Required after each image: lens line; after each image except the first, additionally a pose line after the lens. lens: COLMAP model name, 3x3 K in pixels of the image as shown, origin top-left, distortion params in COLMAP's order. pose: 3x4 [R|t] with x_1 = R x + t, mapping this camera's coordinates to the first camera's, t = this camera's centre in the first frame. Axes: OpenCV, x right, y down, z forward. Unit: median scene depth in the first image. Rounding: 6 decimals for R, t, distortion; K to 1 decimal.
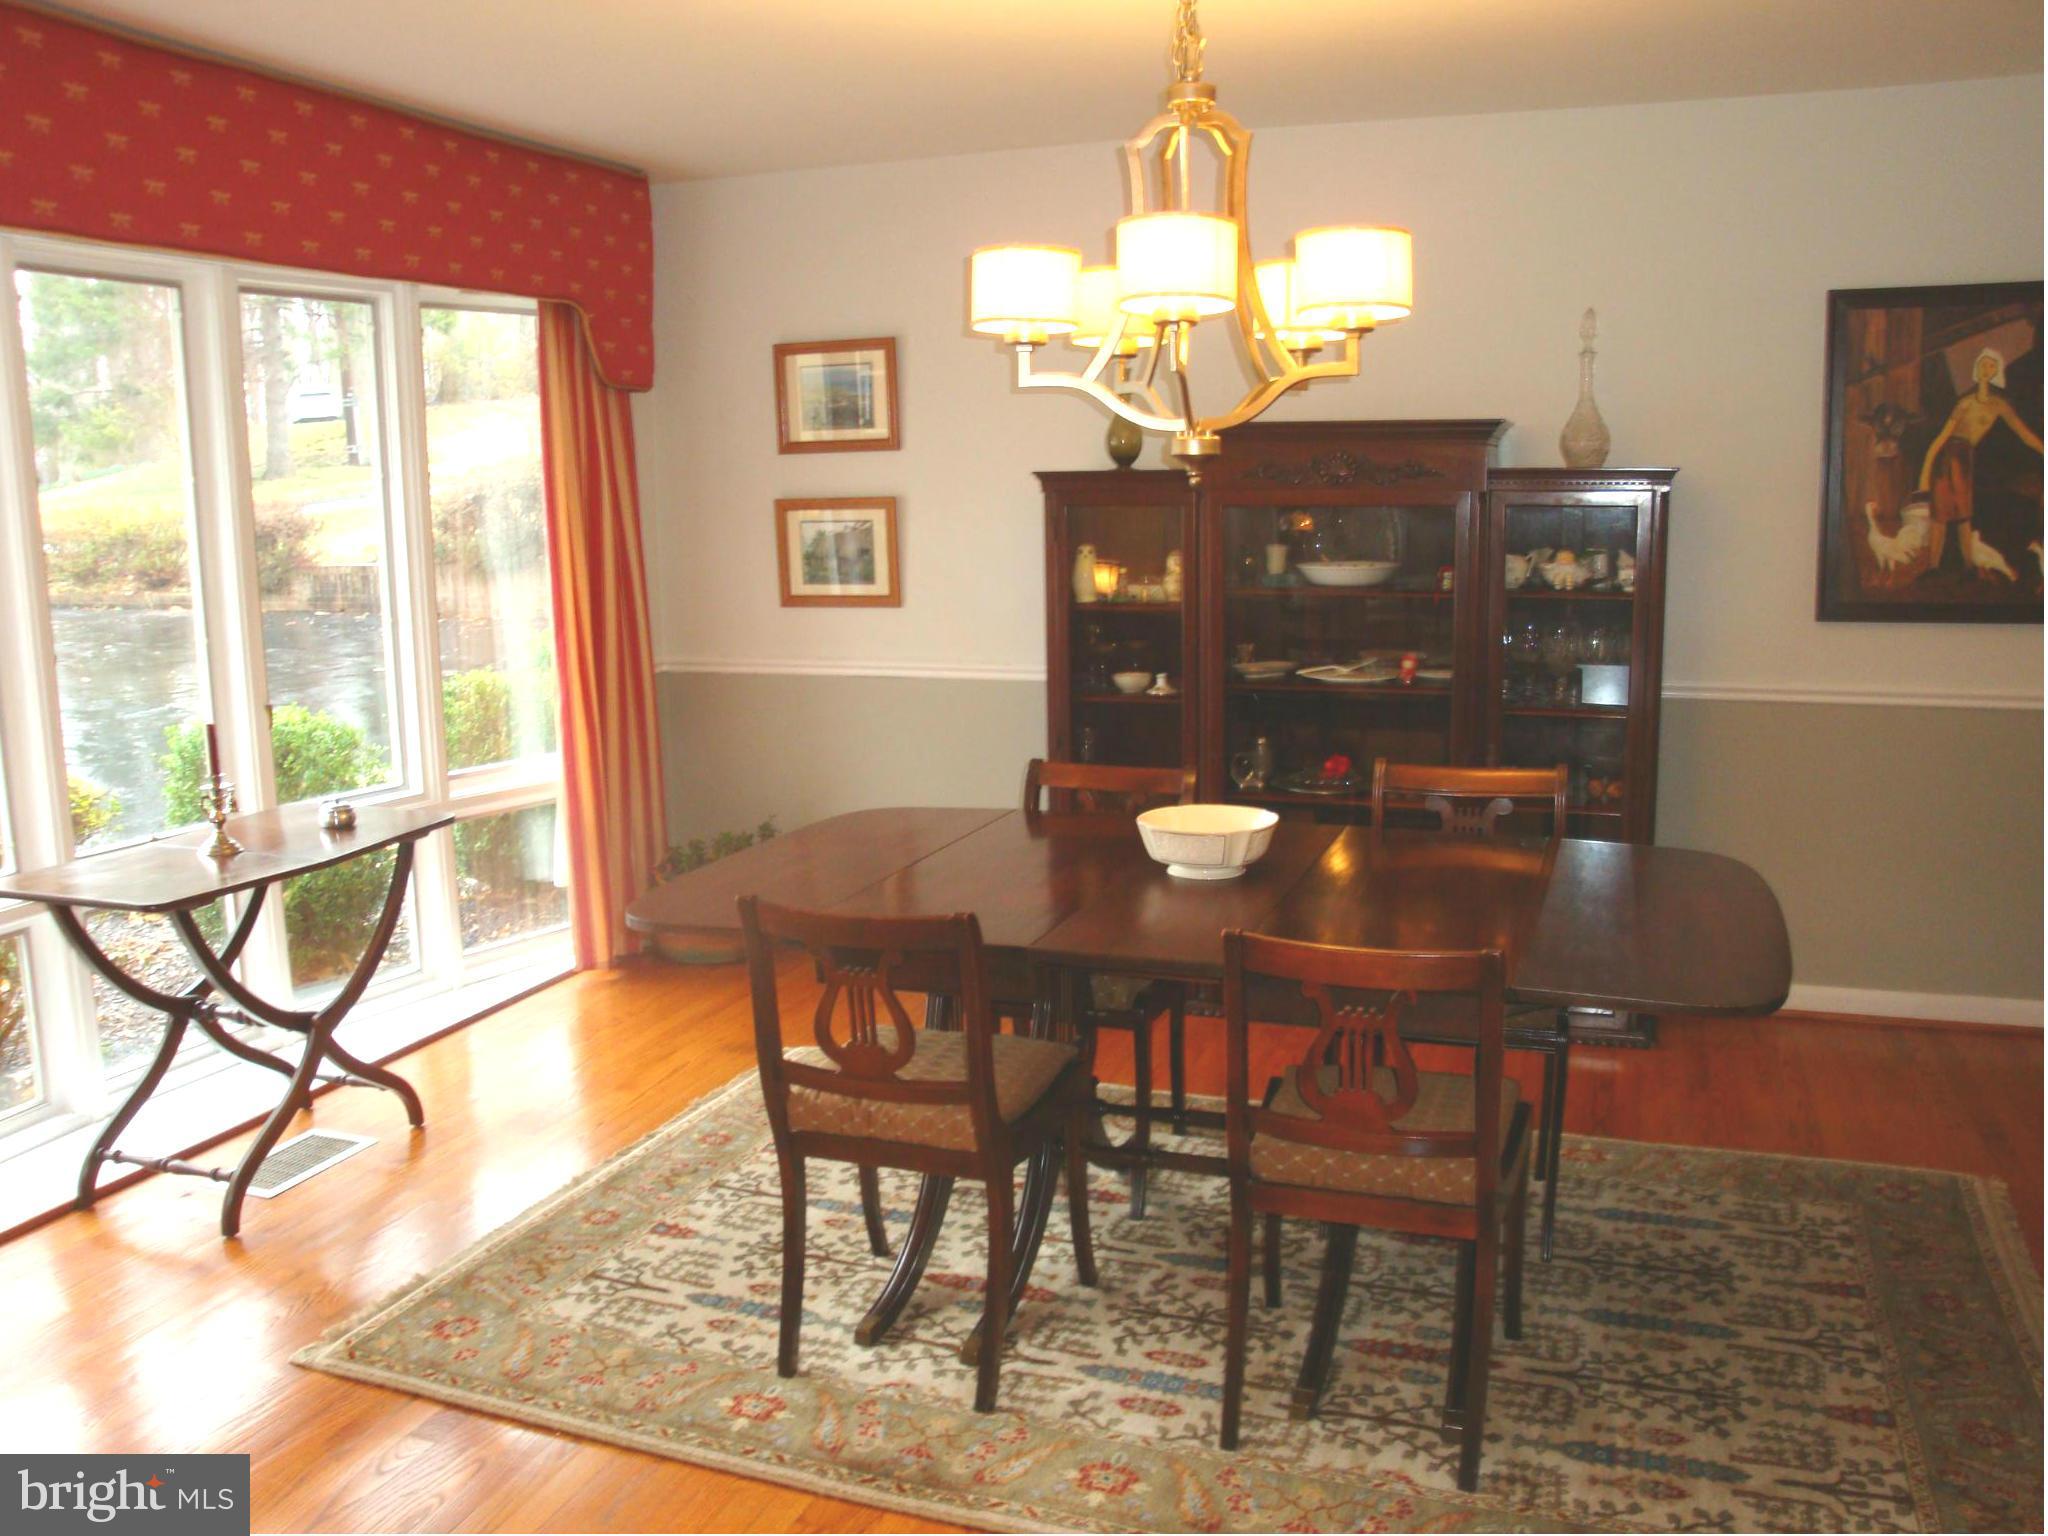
lens RADIAL K [[1713.4, 0, 1023.9], [0, 1713.4, 769.0], [0, 0, 1]] dist [-0.105101, 0.003244]
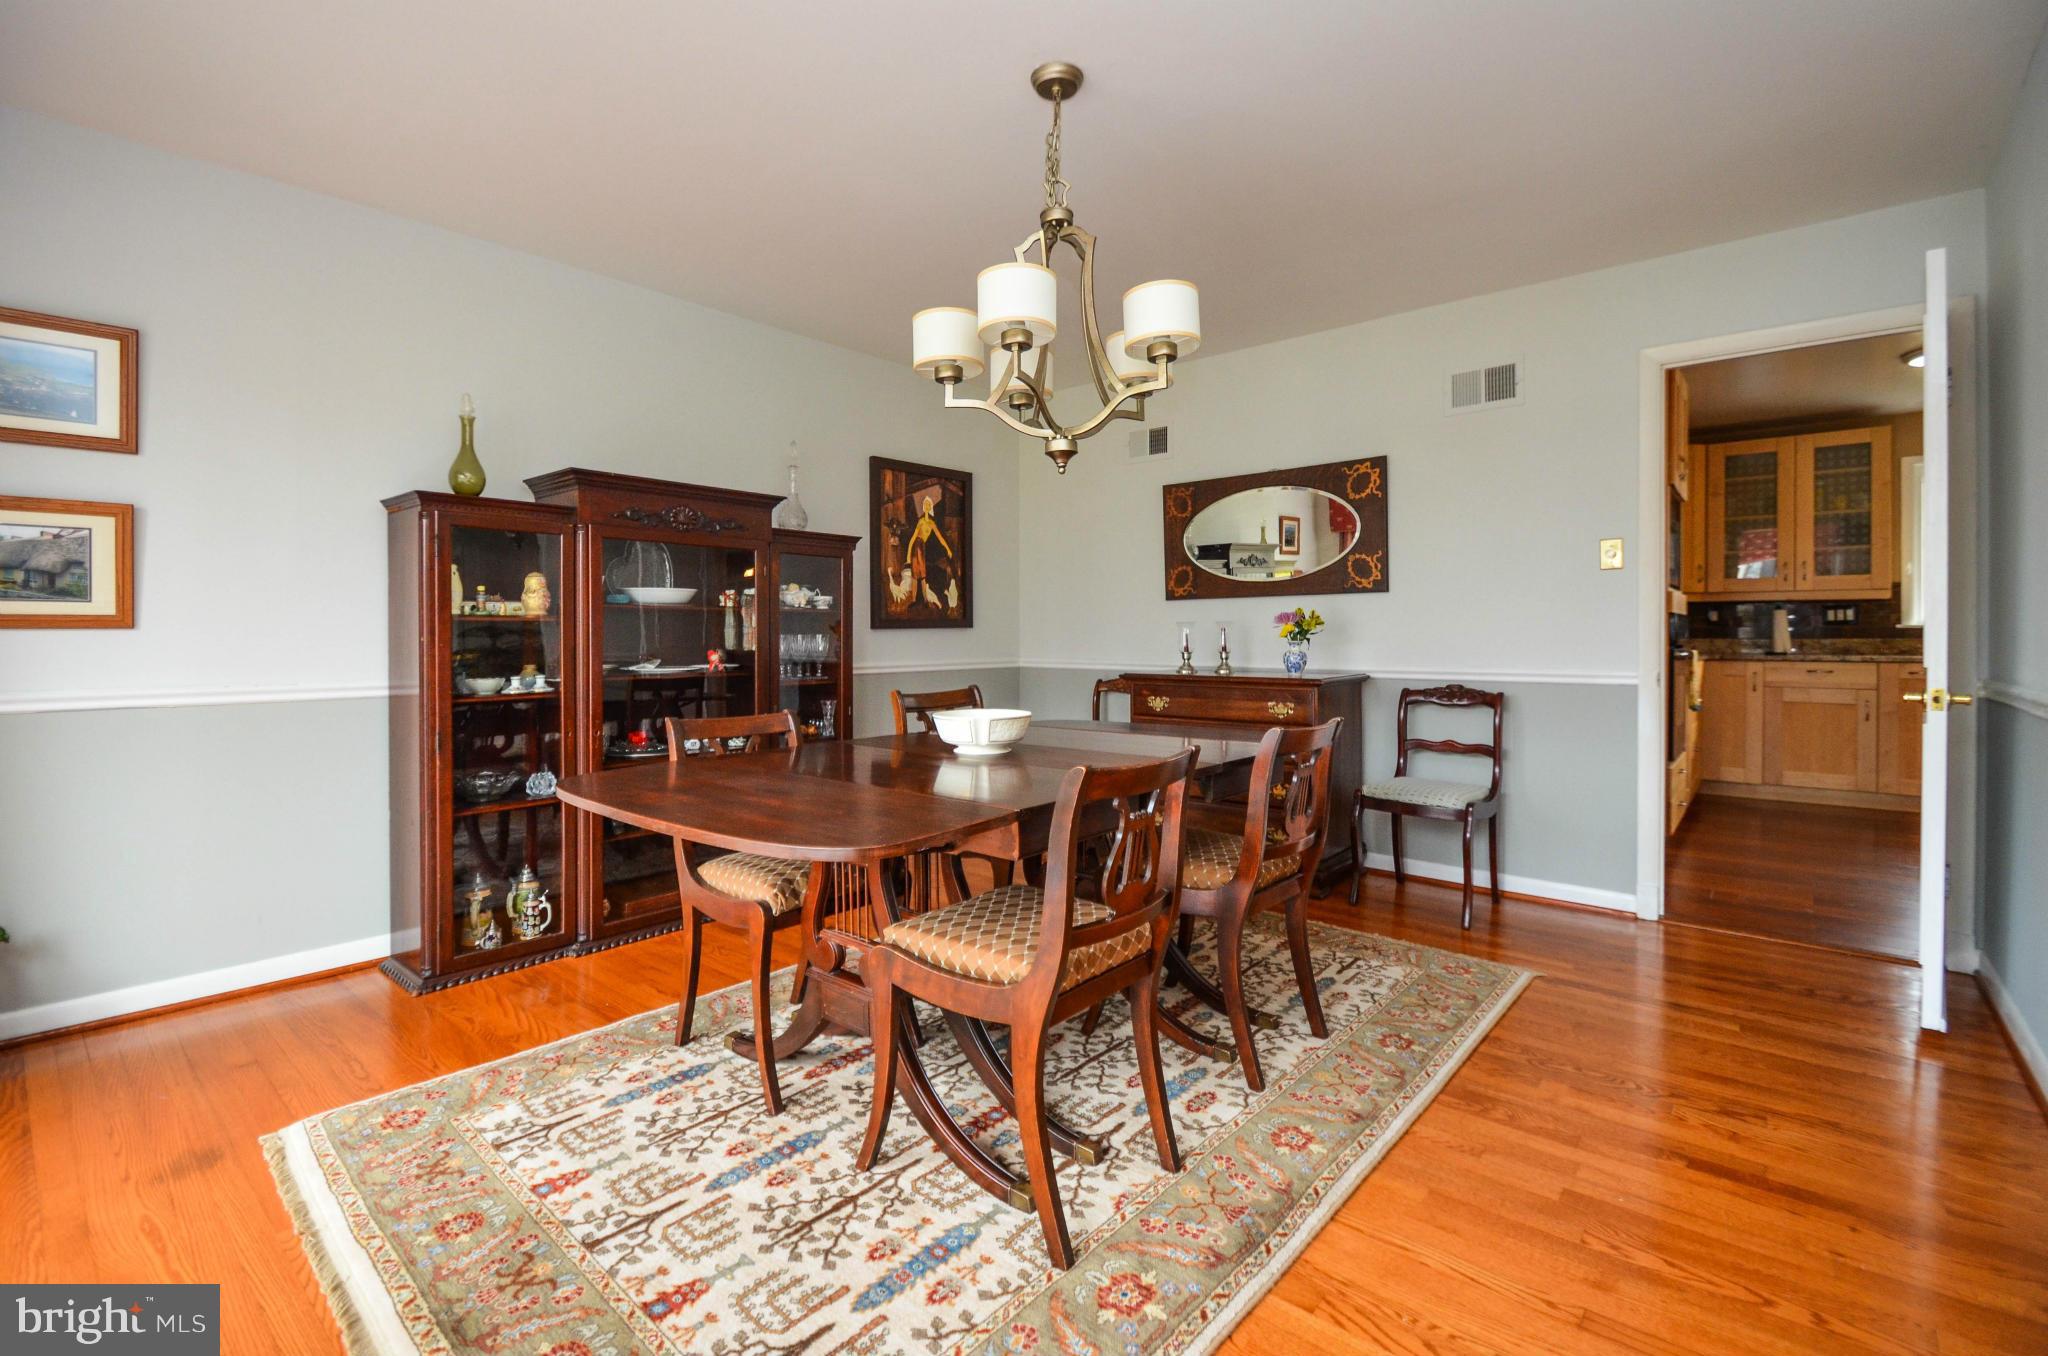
lens RADIAL K [[899.5, 0, 1033.9], [0, 899.5, 635.3], [0, 0, 1]] dist [-0.010942, -0.000268]
pose [[0.355484, 0.012498, 0.934599, -0.413397], [0.159958, 0.984346, -0.074005, 0.021635], [-0.920893, 0.175804, 0.347920, 0.499741]]
